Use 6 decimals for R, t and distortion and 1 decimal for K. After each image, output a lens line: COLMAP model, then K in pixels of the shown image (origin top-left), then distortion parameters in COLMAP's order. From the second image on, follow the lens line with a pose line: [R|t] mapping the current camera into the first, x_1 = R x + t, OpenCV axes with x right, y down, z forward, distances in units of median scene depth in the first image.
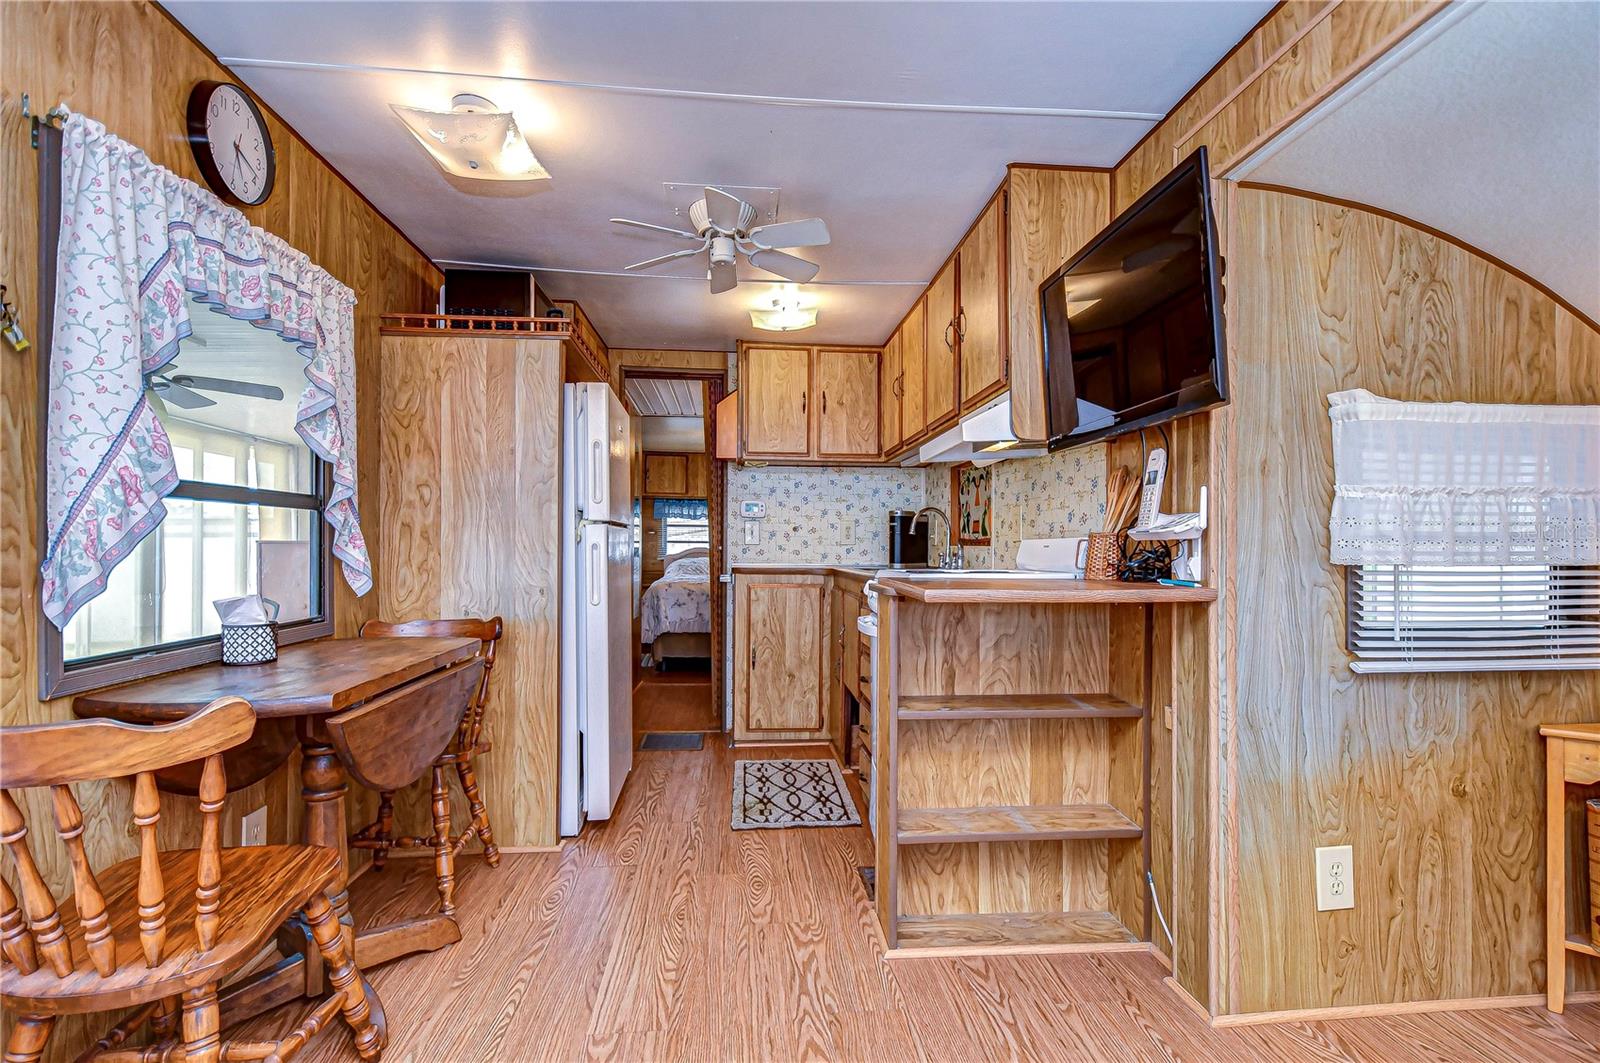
lens RADIAL K [[718.8, 0, 818.8], [0, 718.8, 547.3], [0, 0, 1]] dist [0.001157, -0.000847]
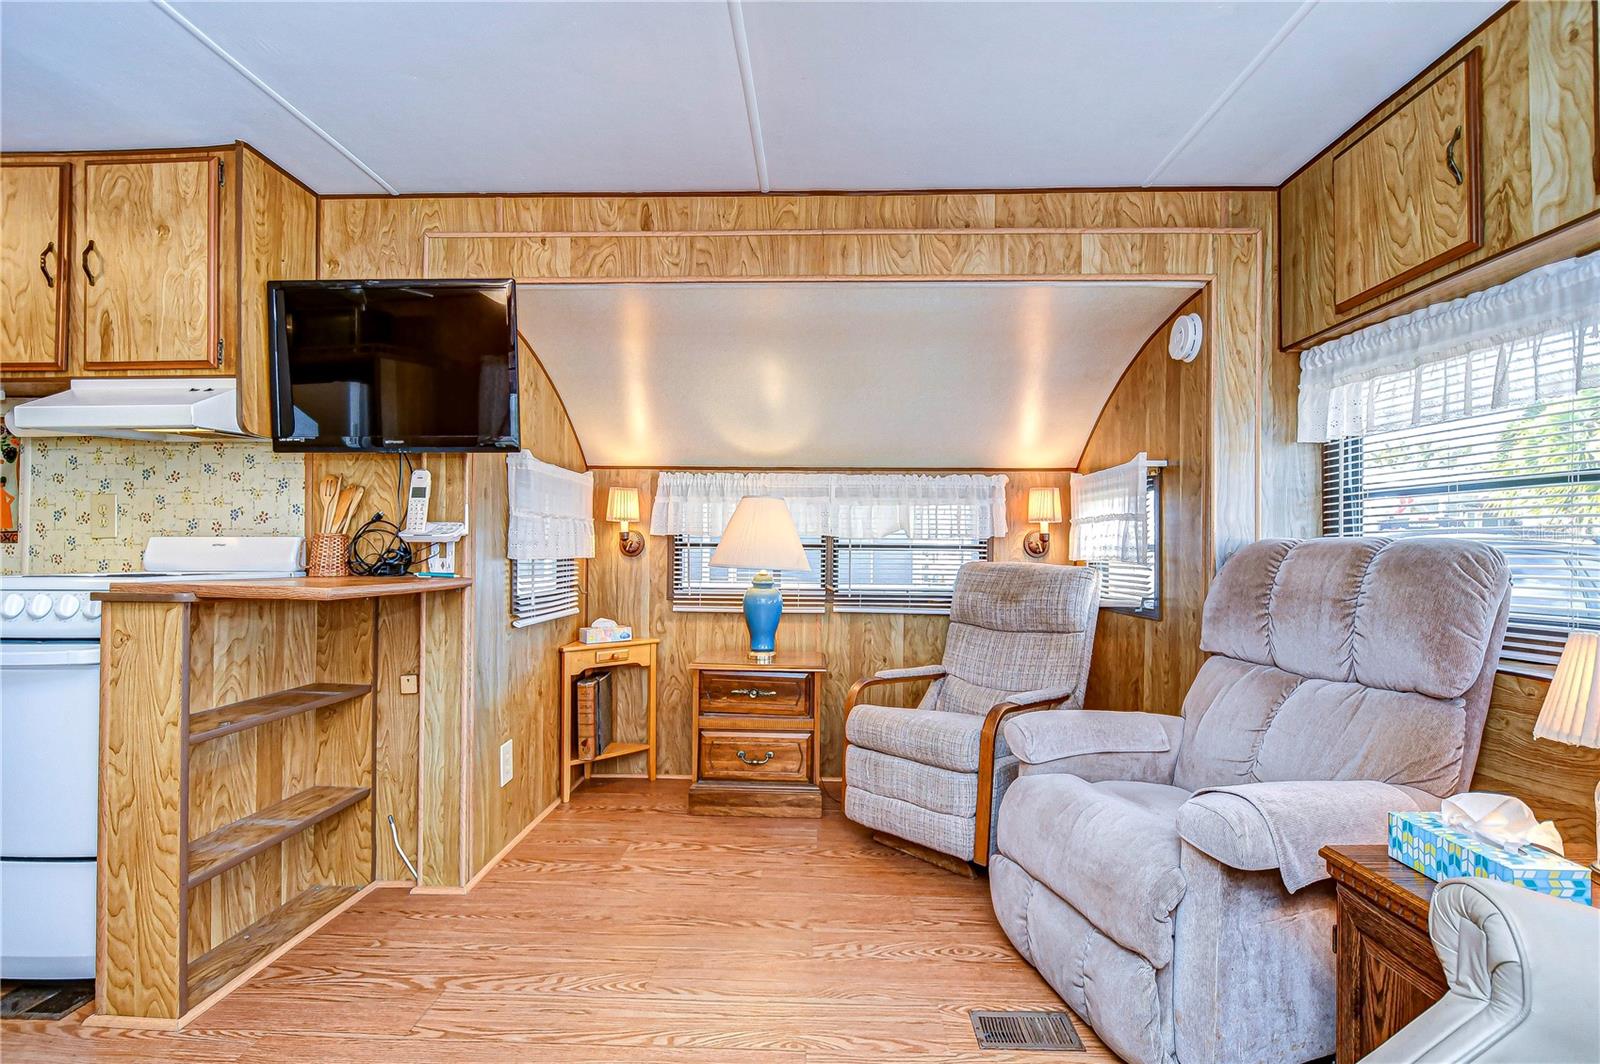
lens RADIAL K [[768.6, 0, 818.3], [0, 768.6, 545.3], [0, 0, 1]] dist [0.002602, -0.009720]
pose [[0.074950, 0.007907, 0.997156, -0.596175], [-0.007537, 0.999944, -0.007362, 0.000486], [-0.997159, -0.006964, 0.075005, 0.144822]]
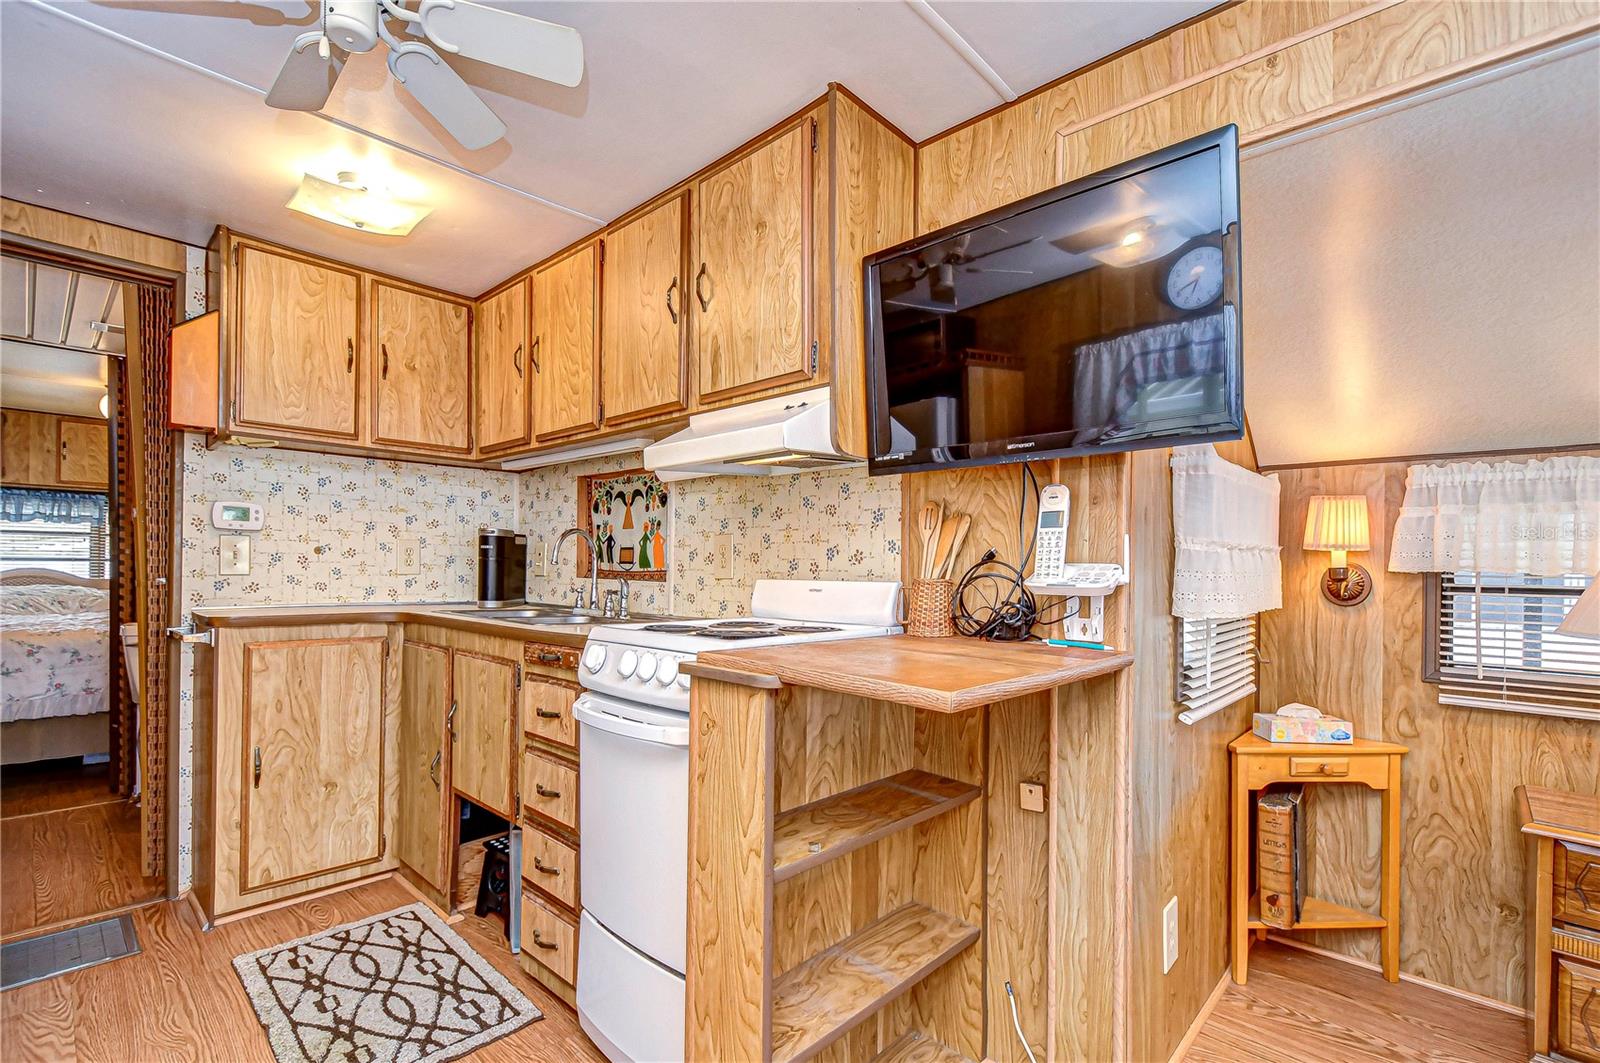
lens RADIAL K [[690.5, 0, 747.1], [0, 690.5, 563.4], [0, 0, 1]] dist [0.010846, -0.006049]
pose [[0.756407, 0.004566, 0.654086, -0.237641], [-0.010454, 0.999932, 0.005108, -0.033367], [-0.654018, -0.010702, 0.756403, 0.450698]]
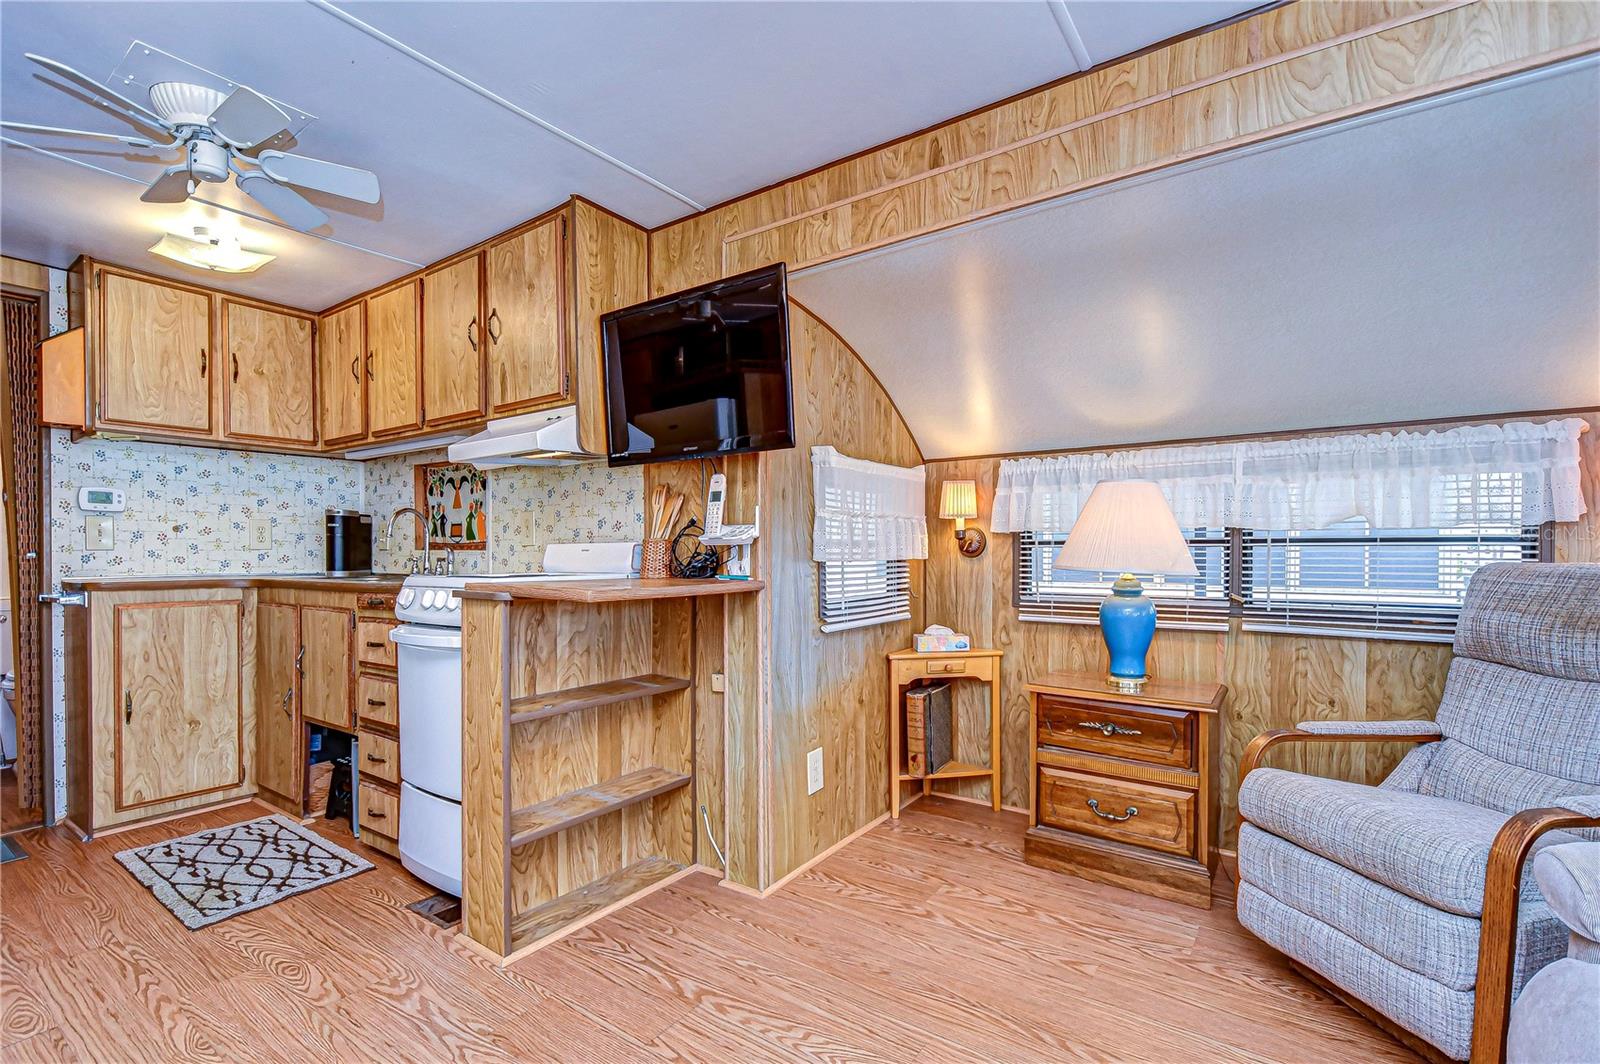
lens RADIAL K [[735.5, 0, 774.1], [0, 735.5, 559.2], [0, 0, 1]] dist [0.006854, -0.007293]
pose [[0.651214, -0.012609, 0.758790, -0.336384], [0.004907, 0.999911, 0.012405, -0.000029], [-0.758878, -0.004355, 0.651218, 0.047251]]
